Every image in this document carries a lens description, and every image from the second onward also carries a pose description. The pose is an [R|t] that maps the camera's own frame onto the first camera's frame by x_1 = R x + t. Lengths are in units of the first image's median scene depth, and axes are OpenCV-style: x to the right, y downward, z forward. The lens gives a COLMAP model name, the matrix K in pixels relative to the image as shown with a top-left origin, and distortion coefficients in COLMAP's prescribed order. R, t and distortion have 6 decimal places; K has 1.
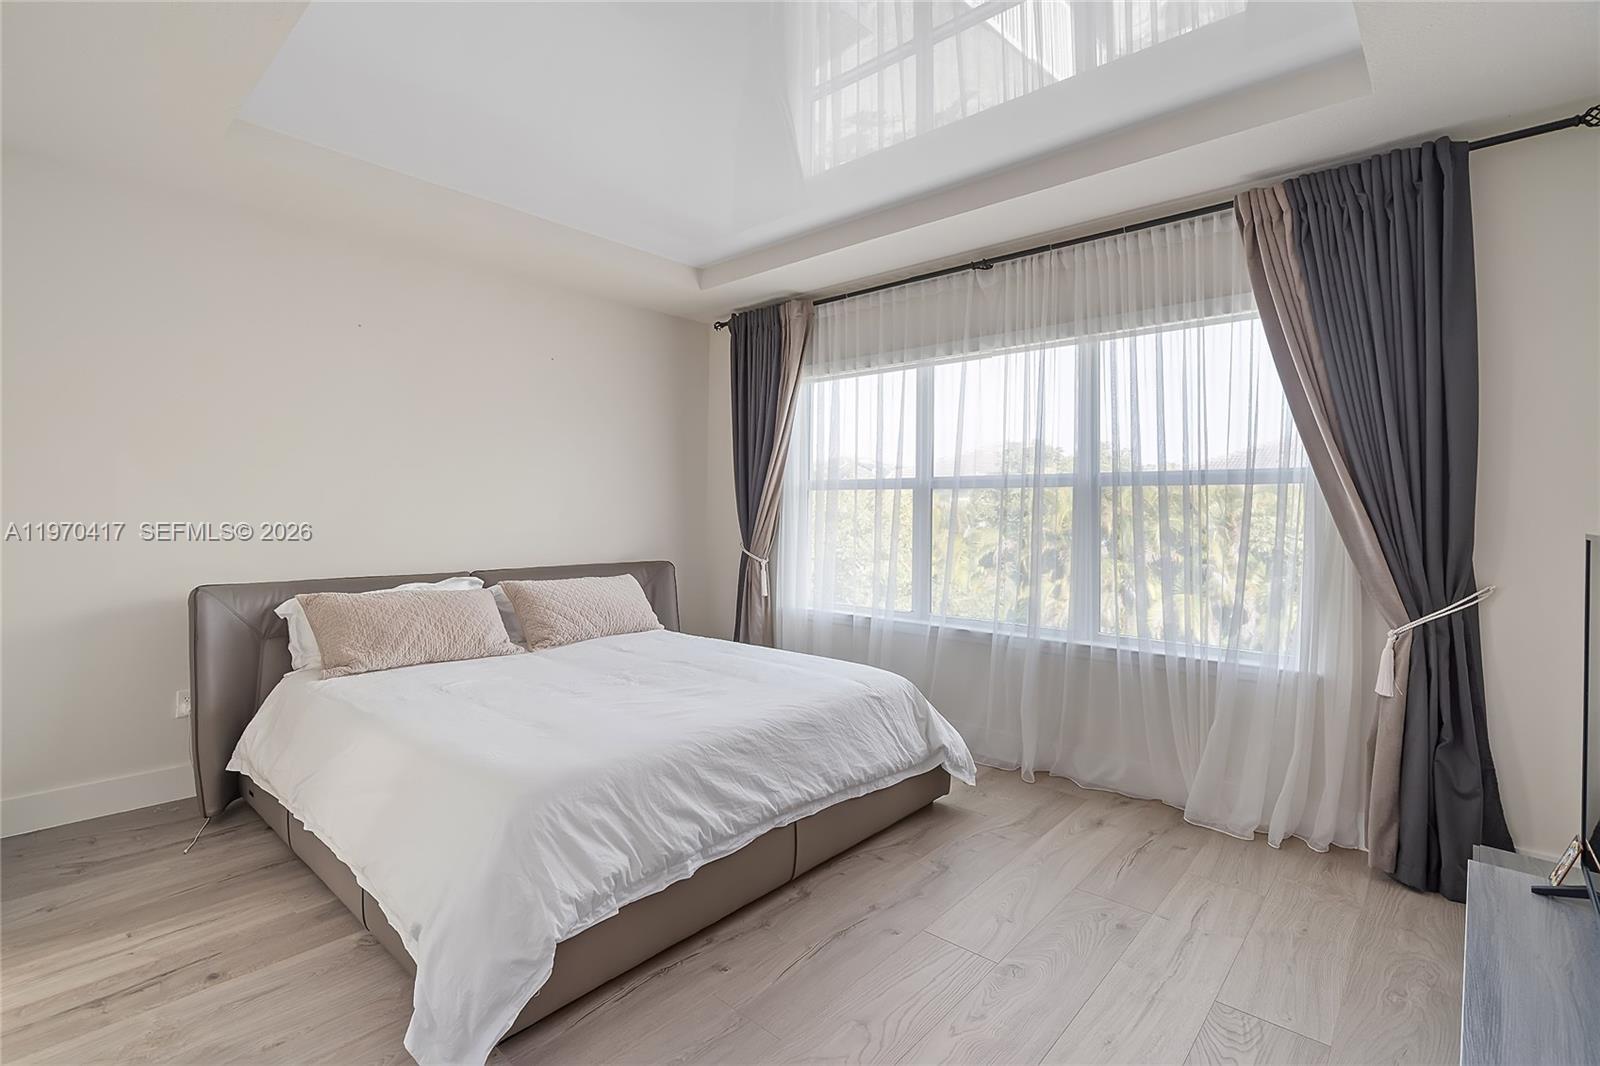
lens RADIAL K [[730.4, 0, 784.4], [0, 730.4, 537.4], [0, 0, 1]] dist [-0.003601, 0.000260]
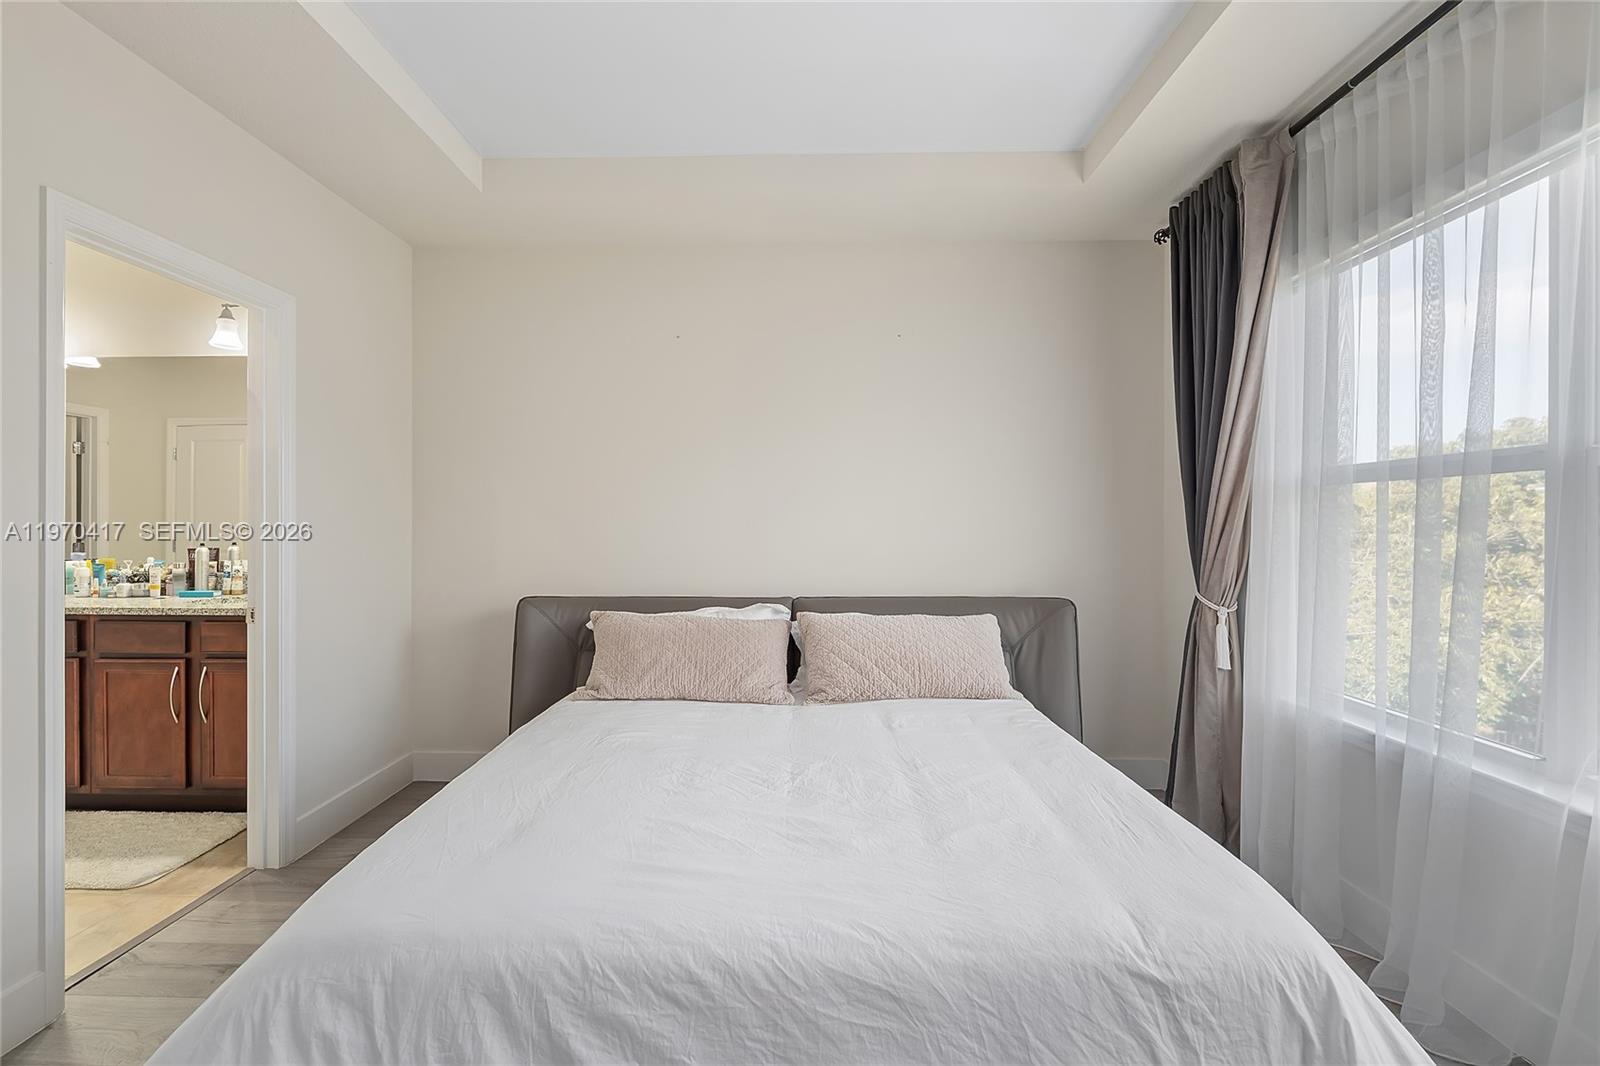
lens RADIAL K [[730.4, 0, 784.4], [0, 730.4, 537.4], [0, 0, 1]] dist [-0.003601, 0.000260]
pose [[0.660315, 0.003075, -0.750982, 0.229829], [-0.019403, 0.999728, -0.012967, -0.014024], [0.750738, 0.023134, 0.660195, 0.444042]]
